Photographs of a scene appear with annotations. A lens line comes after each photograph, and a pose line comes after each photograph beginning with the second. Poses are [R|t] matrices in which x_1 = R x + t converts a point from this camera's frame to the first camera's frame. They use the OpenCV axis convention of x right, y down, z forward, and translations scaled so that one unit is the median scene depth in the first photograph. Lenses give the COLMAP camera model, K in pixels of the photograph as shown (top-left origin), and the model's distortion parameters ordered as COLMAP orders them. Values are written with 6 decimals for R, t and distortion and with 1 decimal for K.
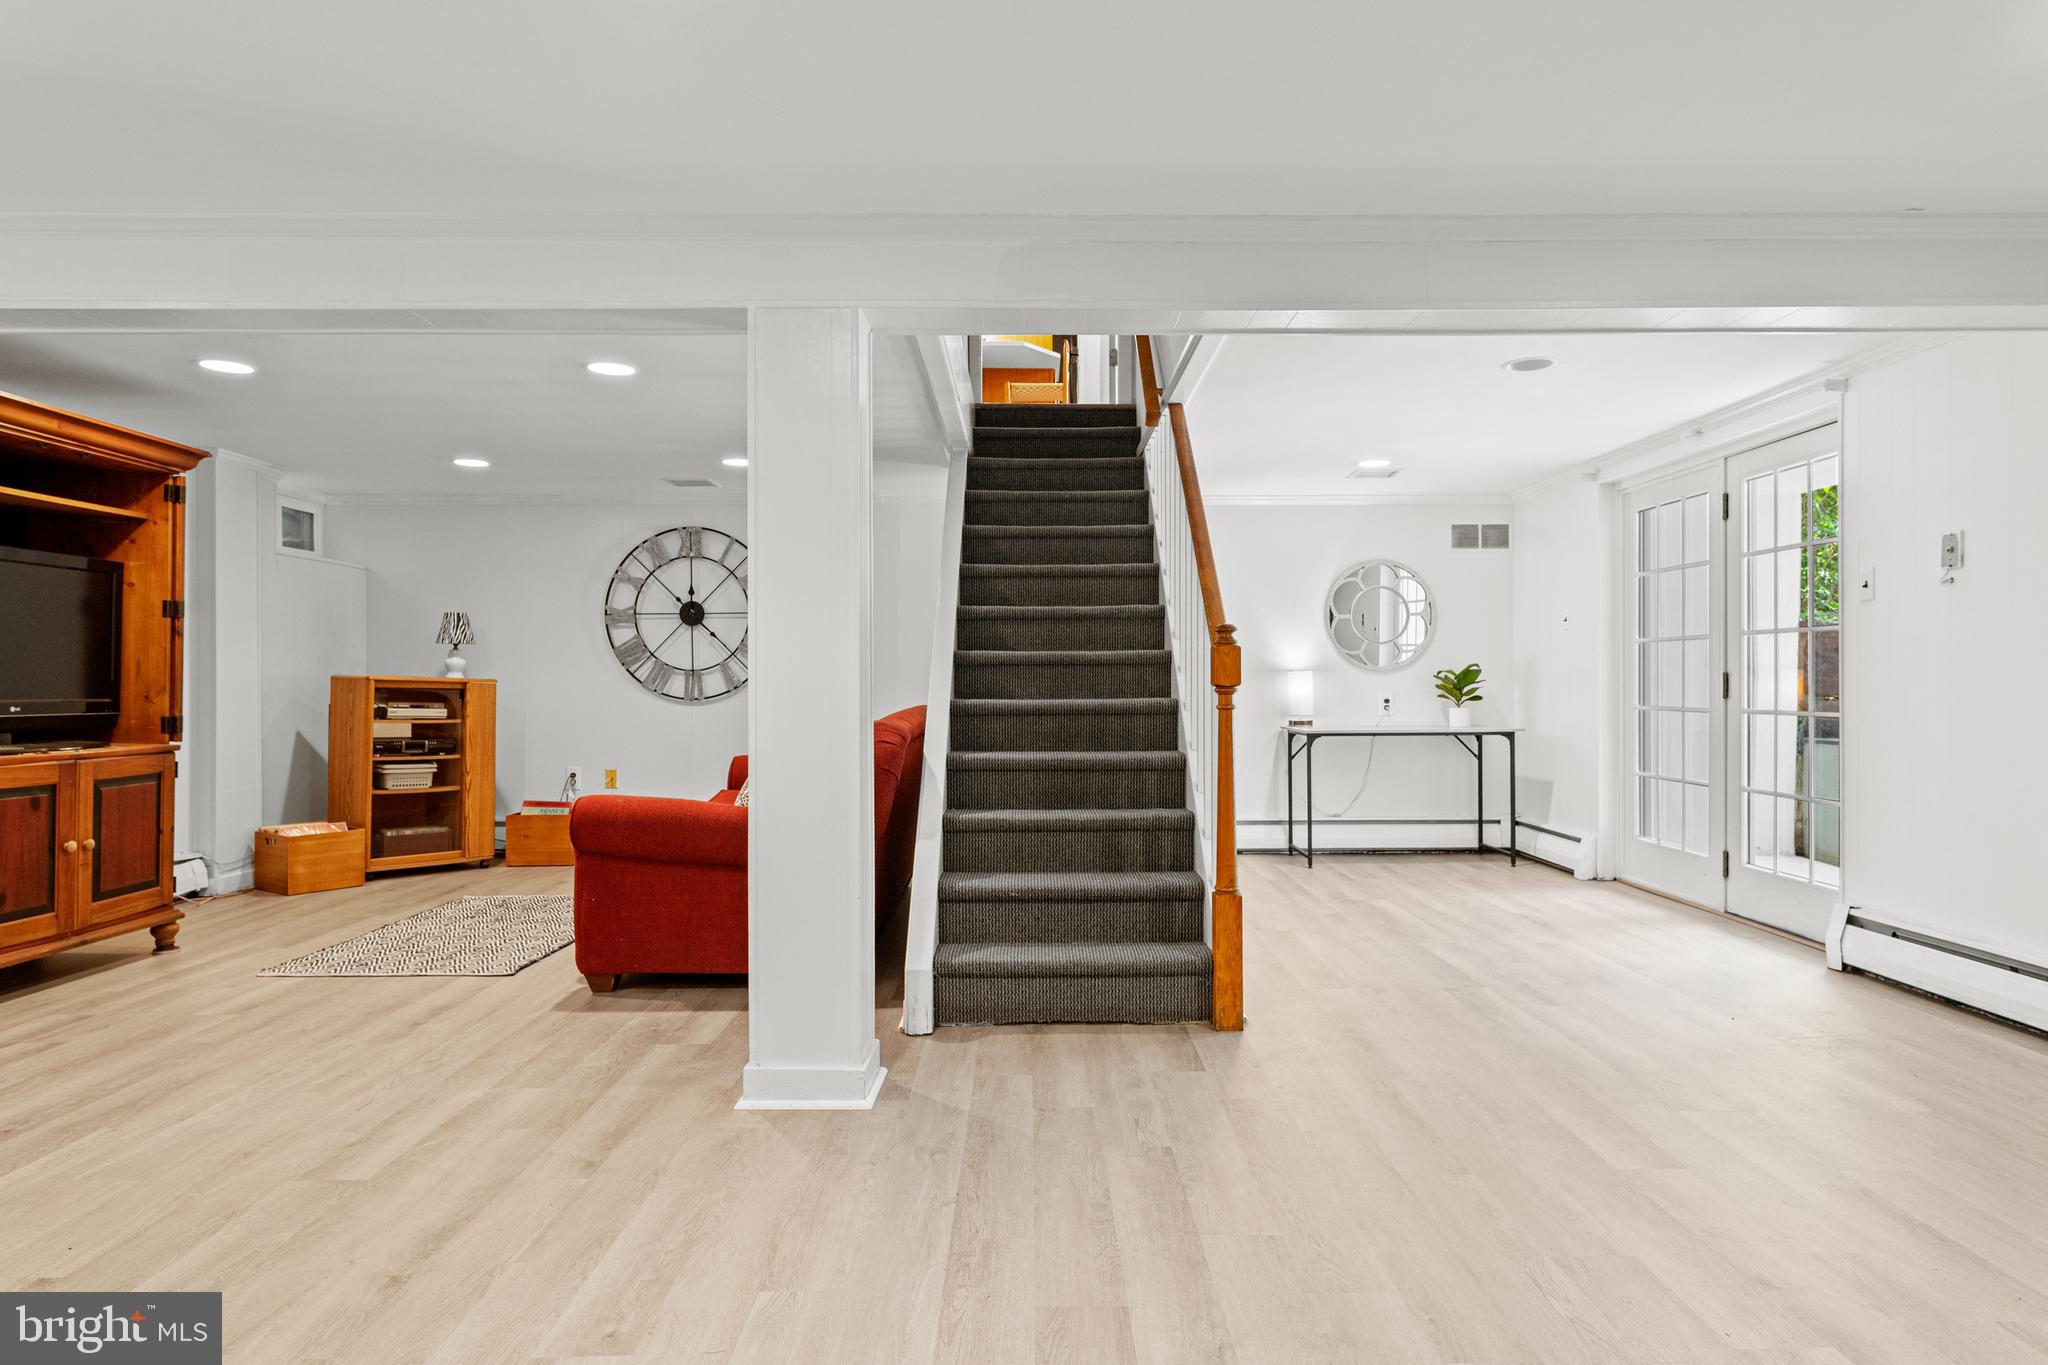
lens RADIAL K [[1199.6, 0, 1012.0], [0, 1199.6, 674.4], [0, 0, 1]] dist [0.020139, -0.001461]
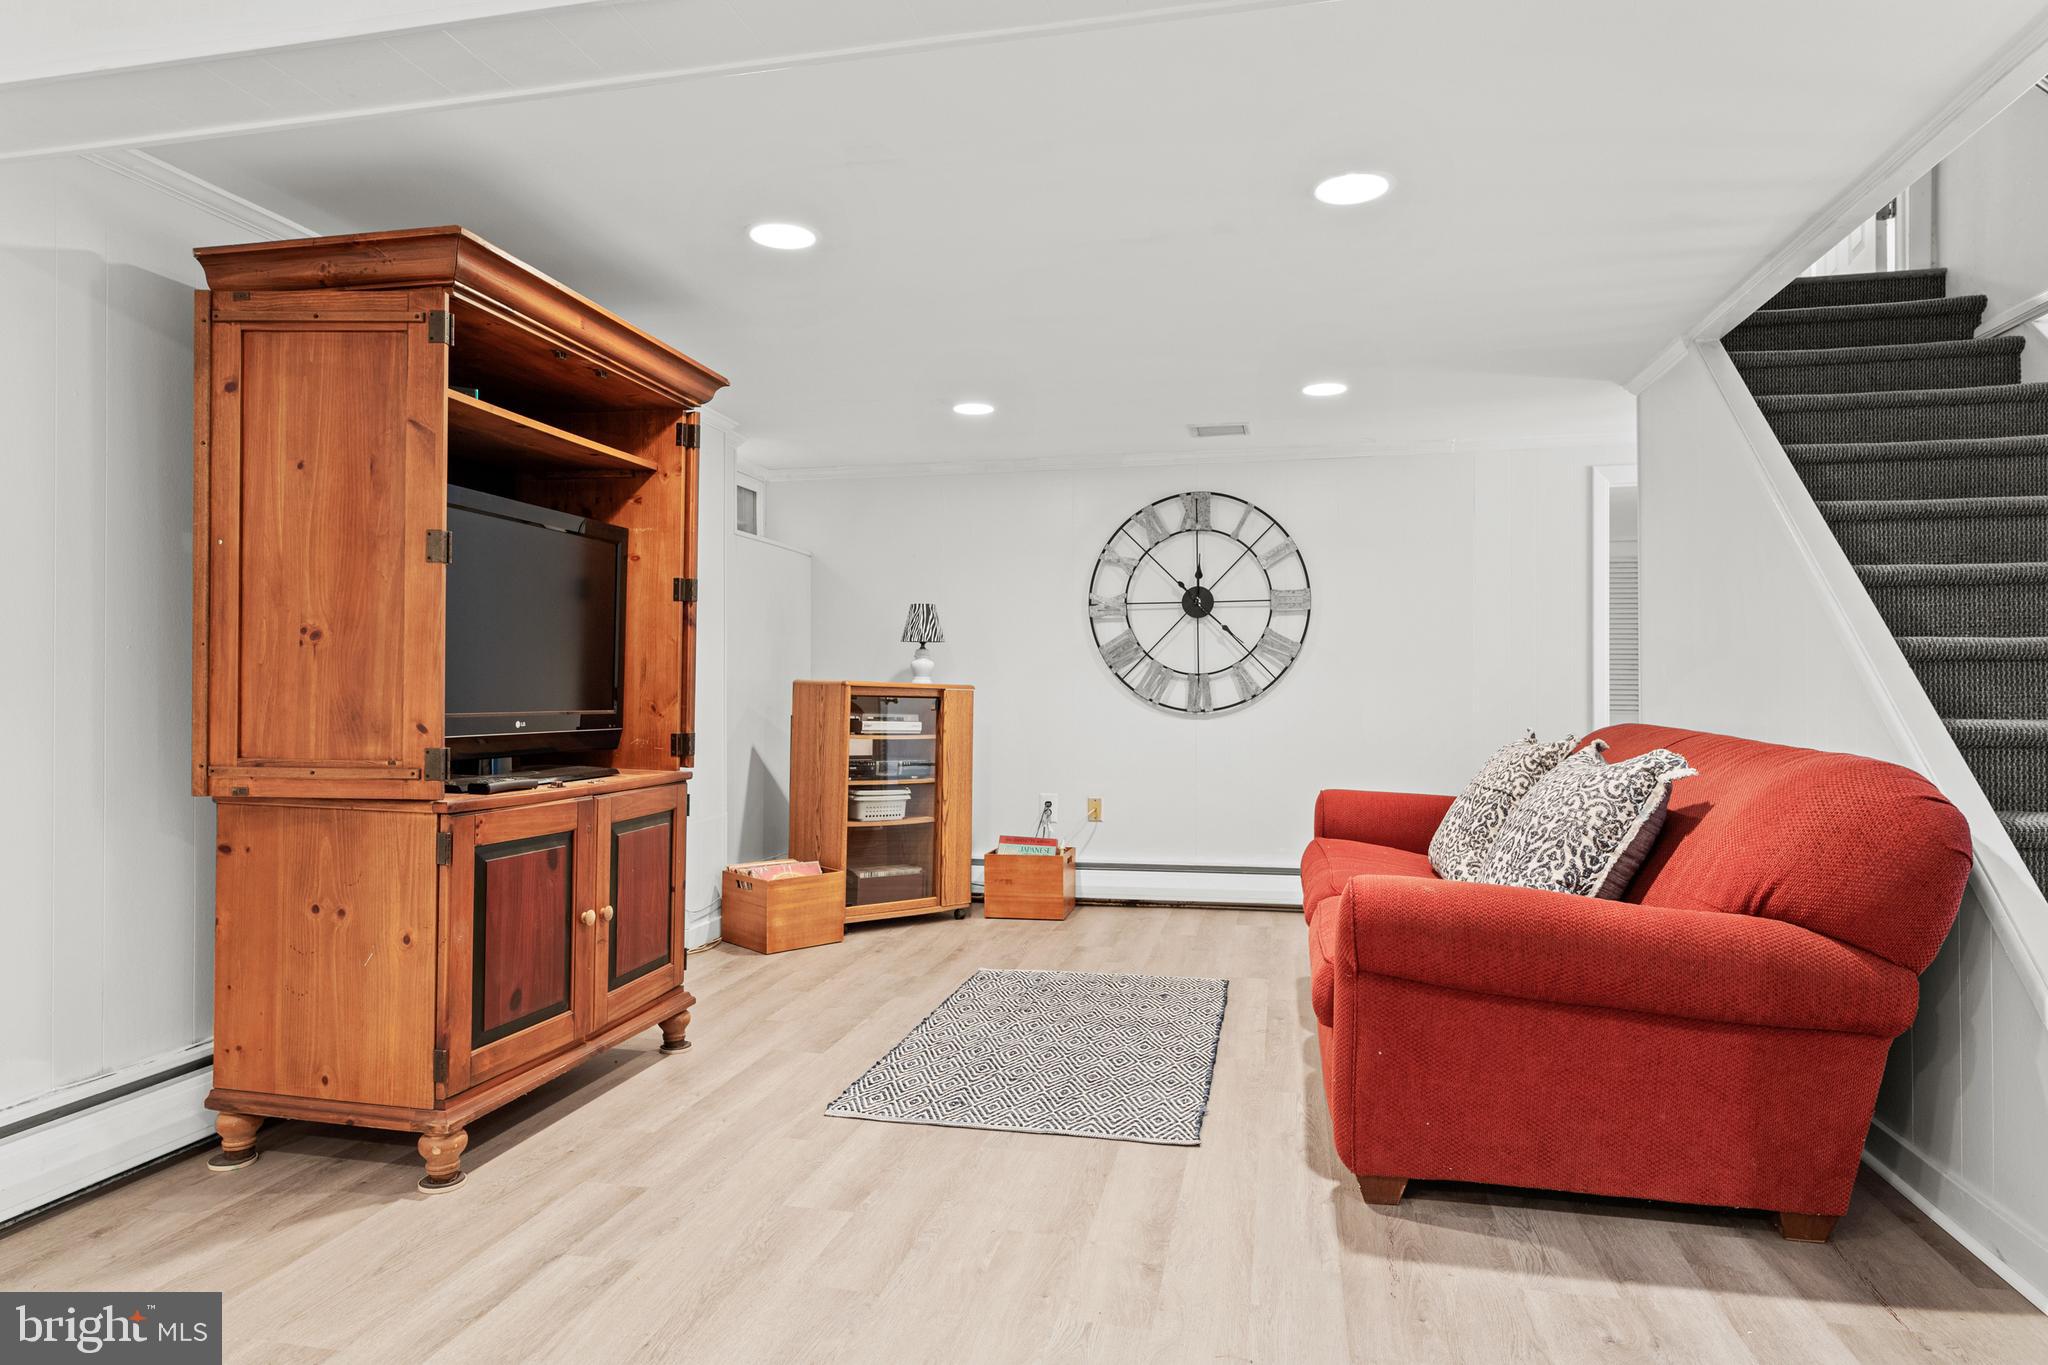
lens RADIAL K [[1199.6, 0, 1012.0], [0, 1199.6, 674.4], [0, 0, 1]] dist [0.020139, -0.001461]
pose [[0.977096, -0.001292, -0.212795, -0.295924], [-0.000083, 0.999979, -0.006452, 0.002476], [0.212799, 0.006322, 0.977076, 0.279379]]
